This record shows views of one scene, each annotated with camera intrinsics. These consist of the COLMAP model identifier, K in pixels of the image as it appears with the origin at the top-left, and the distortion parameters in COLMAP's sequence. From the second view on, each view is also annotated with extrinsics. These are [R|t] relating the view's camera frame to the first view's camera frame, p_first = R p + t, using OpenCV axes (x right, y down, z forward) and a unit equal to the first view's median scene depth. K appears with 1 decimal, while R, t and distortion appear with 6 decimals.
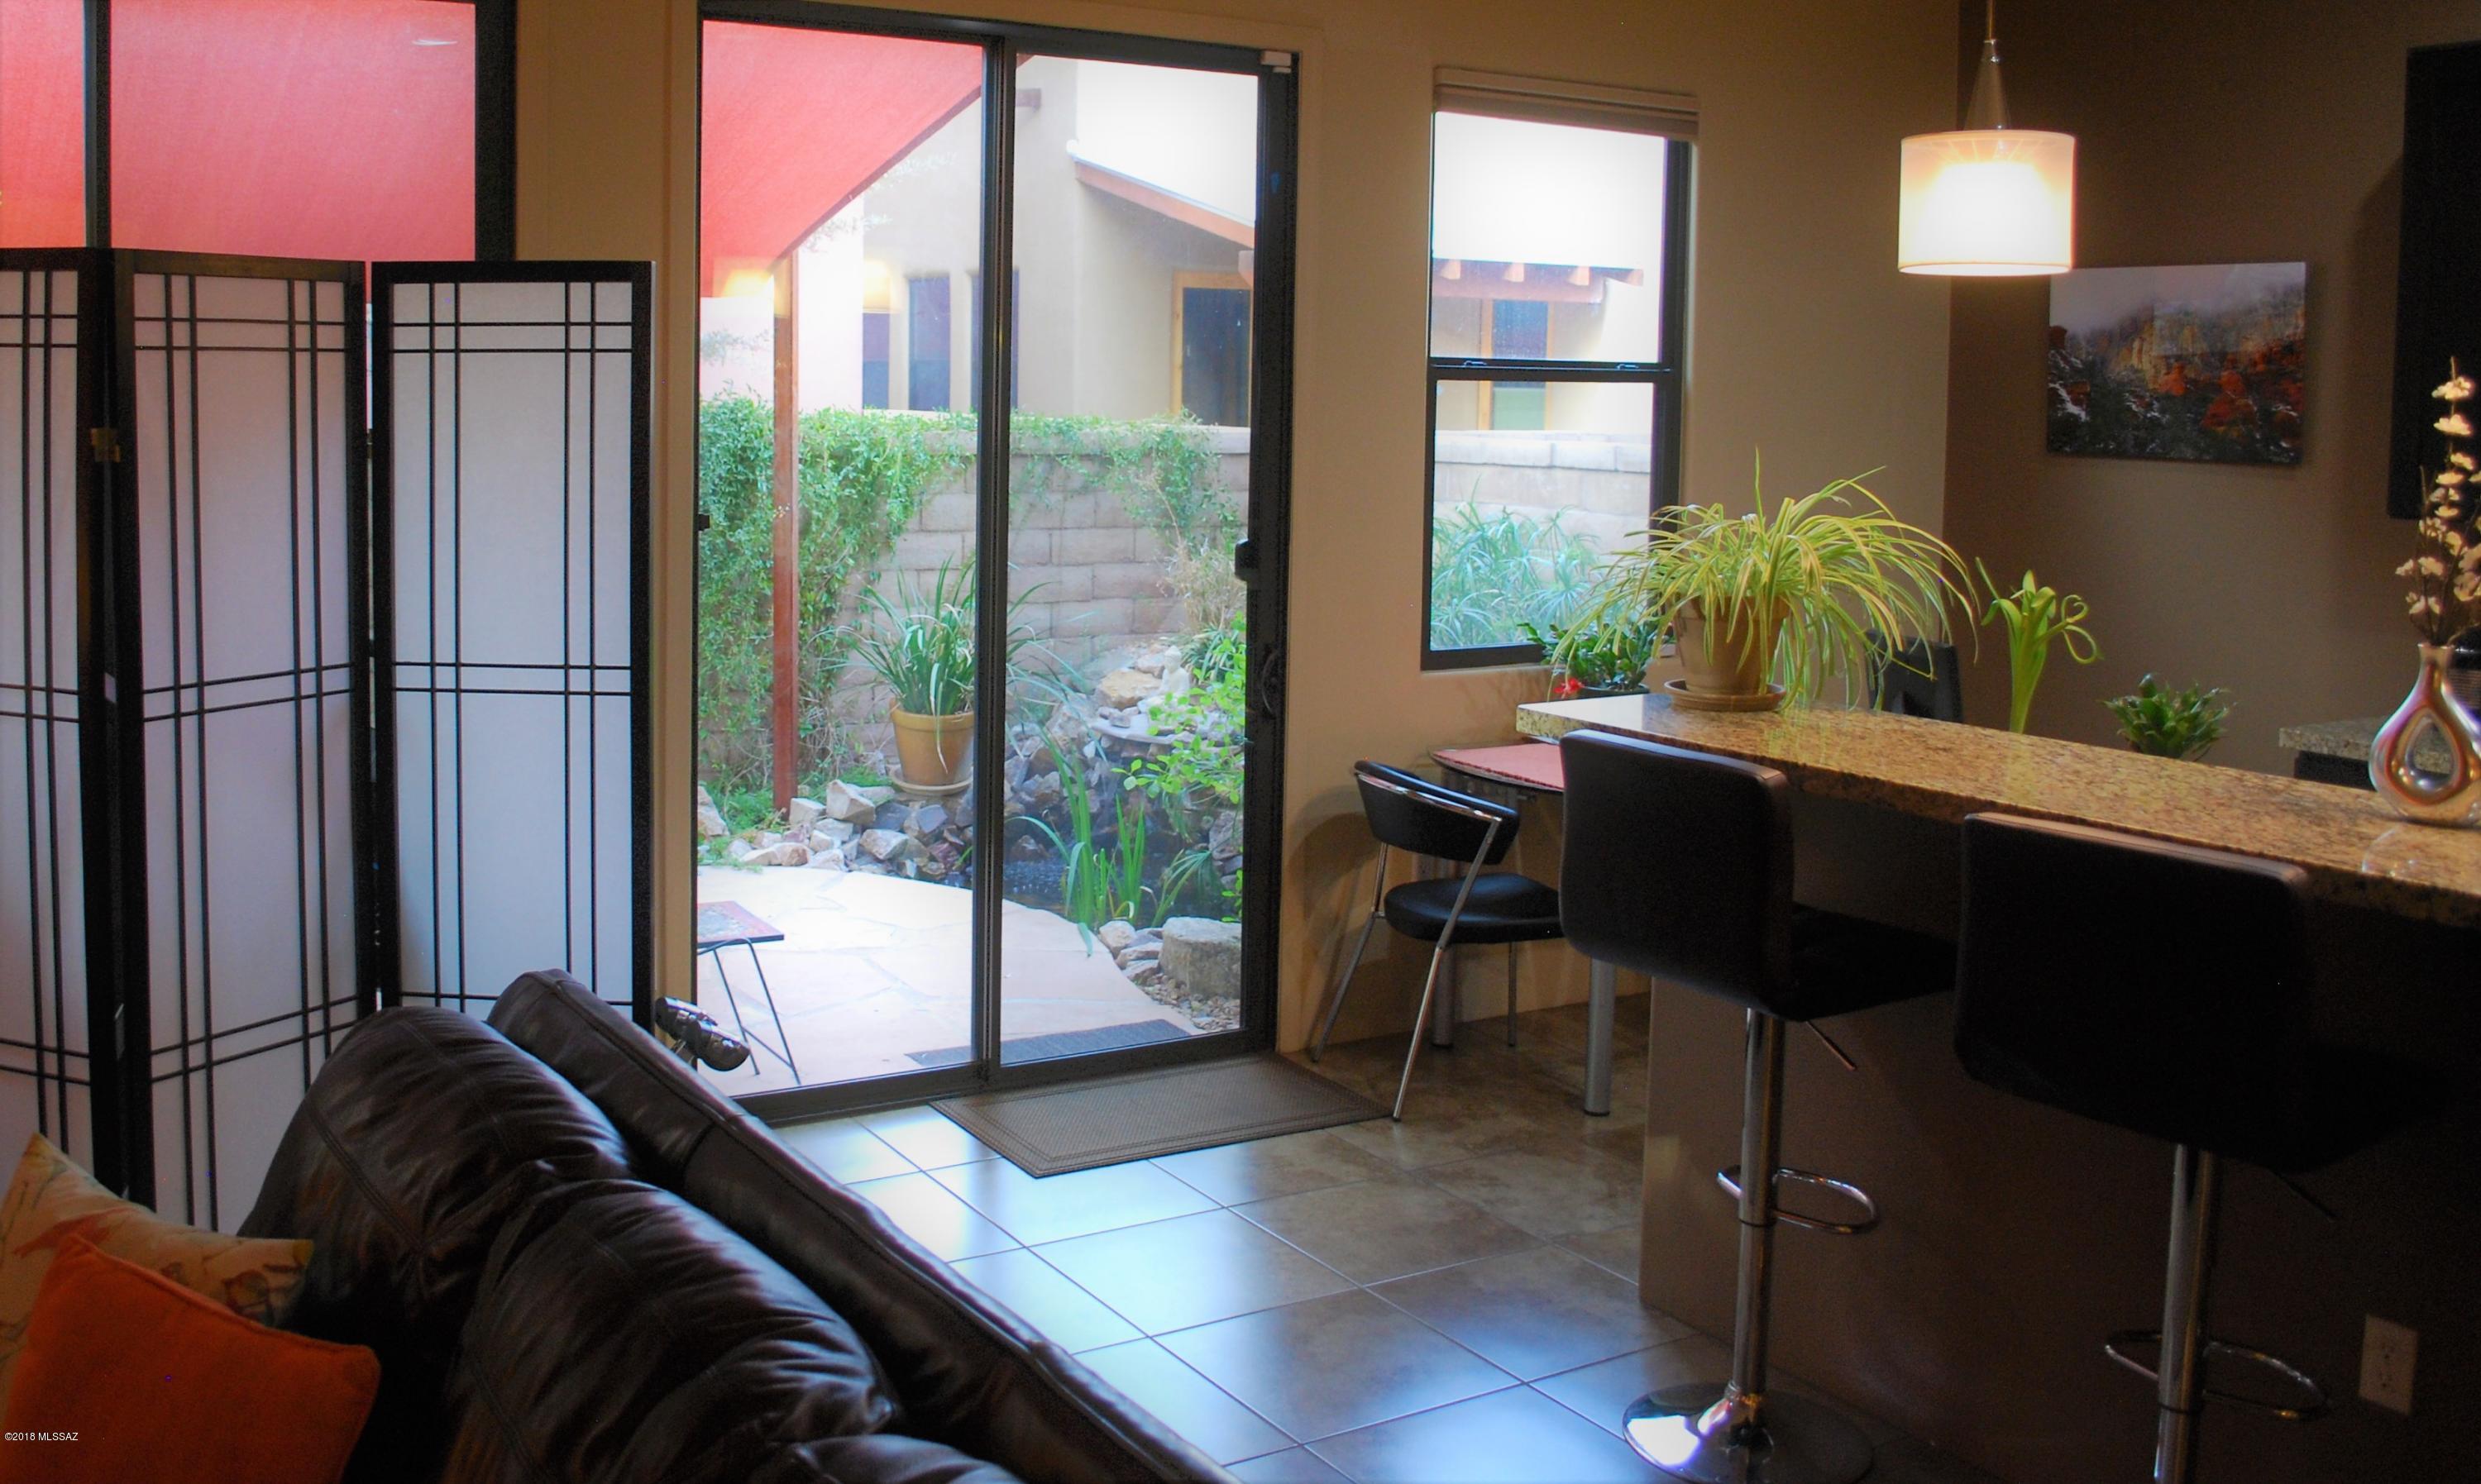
lens RADIAL K [[2324.2, 0, 1240.5], [0, 2324.2, 742.0], [0, 0, 1]] dist [0.002050, -0.190738]
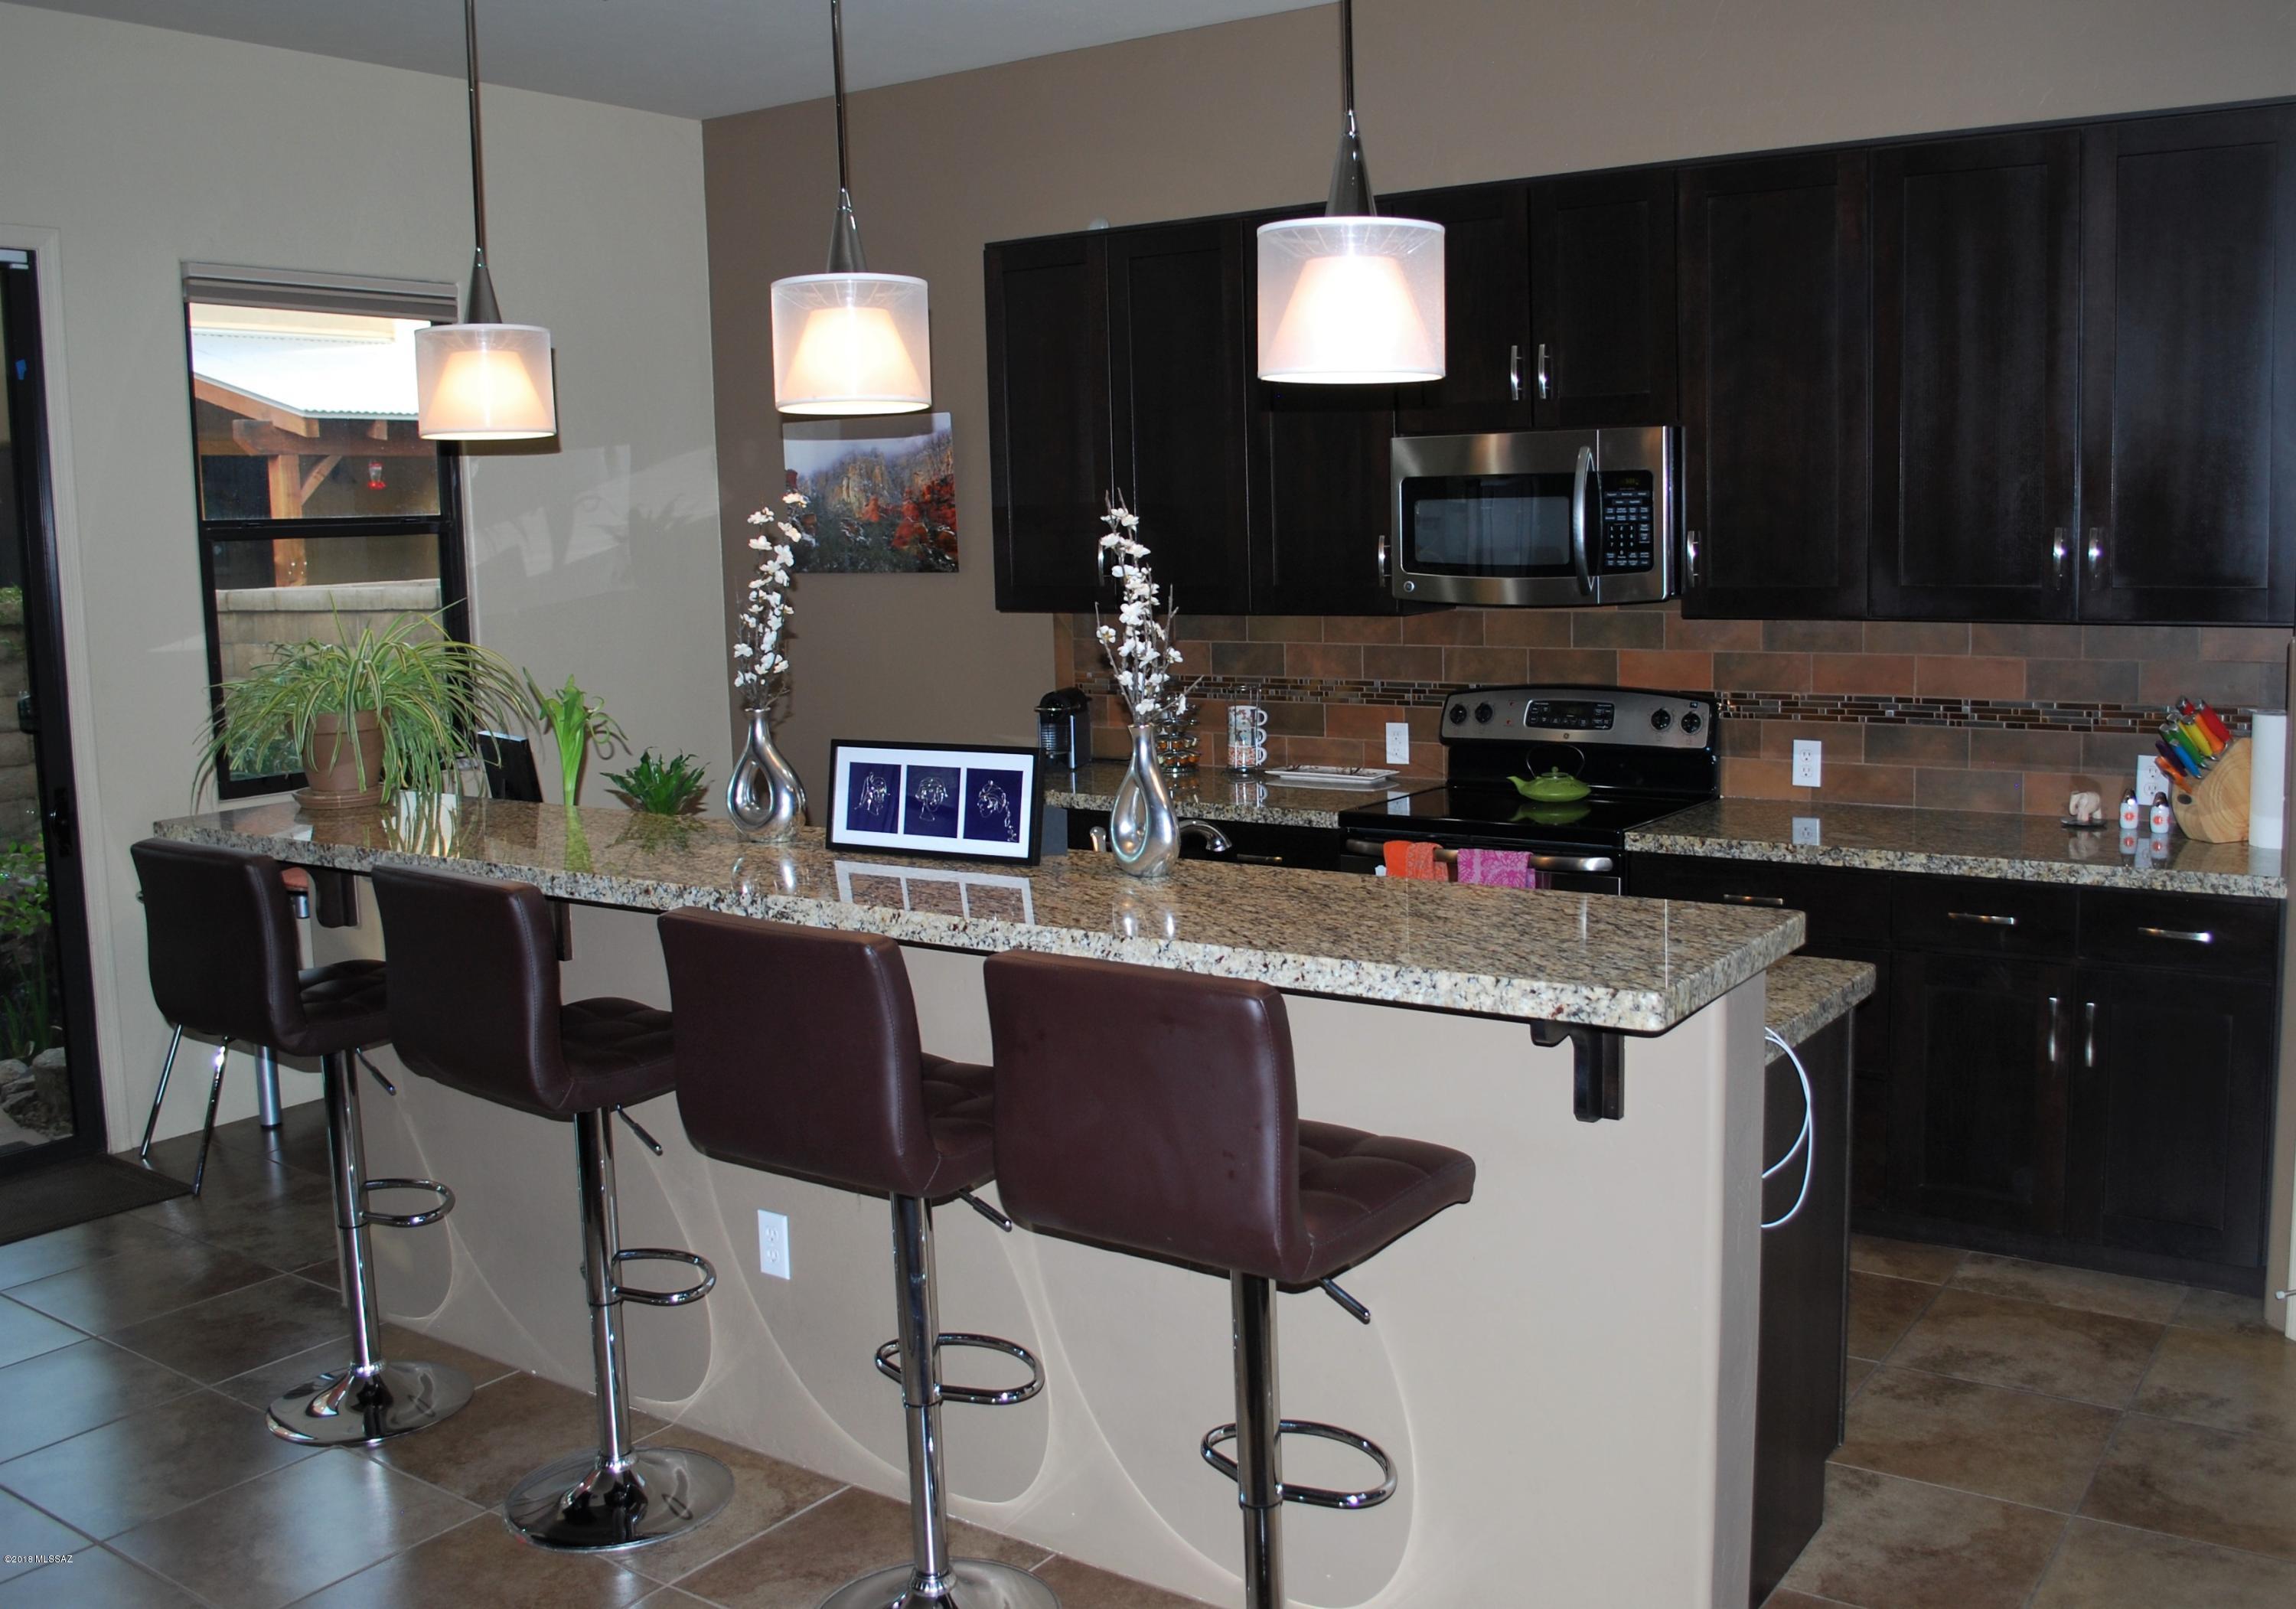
lens RADIAL K [[2075.0, 0, 1148.0], [0, 2075.0, 804.5], [0, 0, 1]] dist [-0.007859, -0.008723]
pose [[0.923285, -0.091910, 0.372958, 0.114786], [0.098568, 0.995130, 0.001223, 0.015580], [-0.371254, 0.035633, 0.927847, -0.094132]]
